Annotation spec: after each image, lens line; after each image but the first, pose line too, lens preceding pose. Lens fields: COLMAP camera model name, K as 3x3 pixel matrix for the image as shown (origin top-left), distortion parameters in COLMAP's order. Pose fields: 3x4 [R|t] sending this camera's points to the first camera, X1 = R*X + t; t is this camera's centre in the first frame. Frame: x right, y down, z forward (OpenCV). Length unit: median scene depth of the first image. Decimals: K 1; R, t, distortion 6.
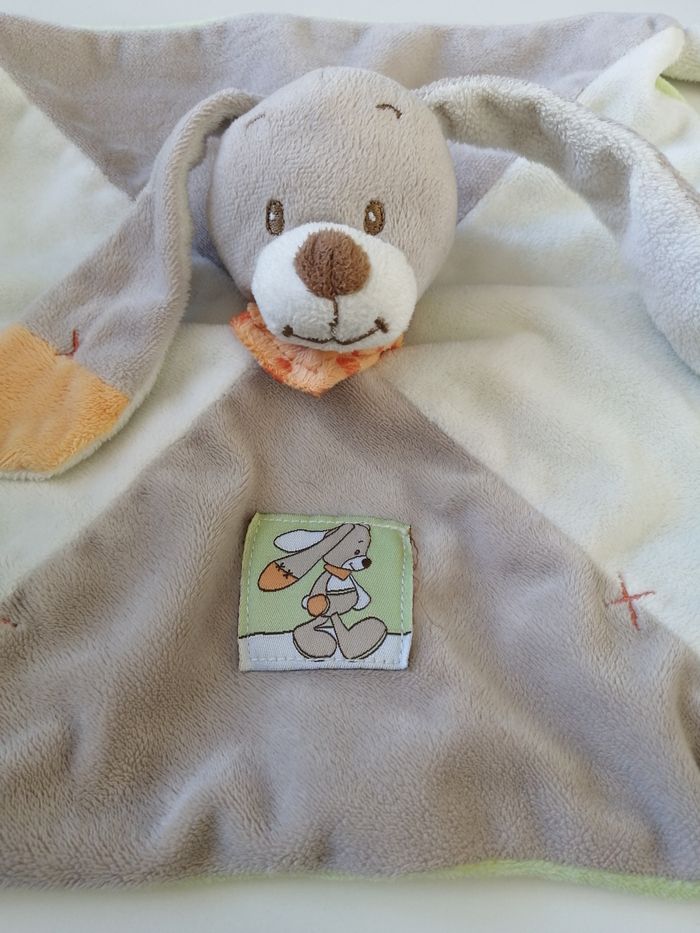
lens RADIAL K [[750.2, 0, 350.0], [0, 750.2, 466.5], [0, 0, 1]] dist [-0.097274, 0.137569]
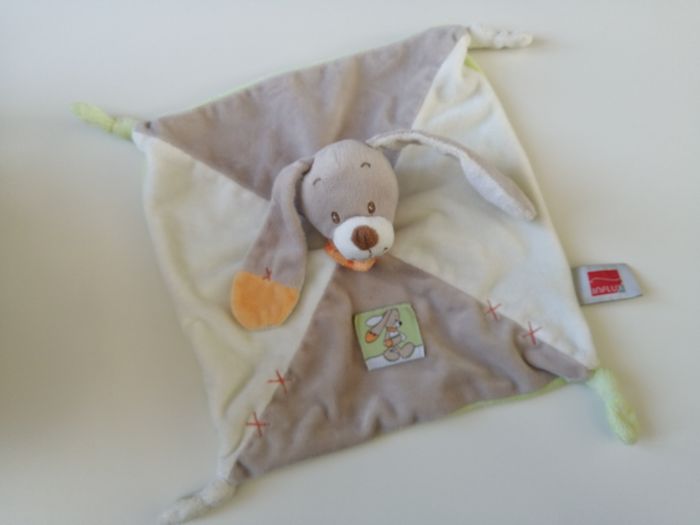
lens RADIAL K [[562.8, 0, 350.0], [0, 562.8, 262.5], [0, 0, 1]] dist [-0.097274, 0.137569]
pose [[0.959614, -0.281283, -0.004494, -0.087523], [0.274696, 0.933457, 0.230651, -0.636005], [-0.060683, -0.222571, 0.973026, -1.015116]]
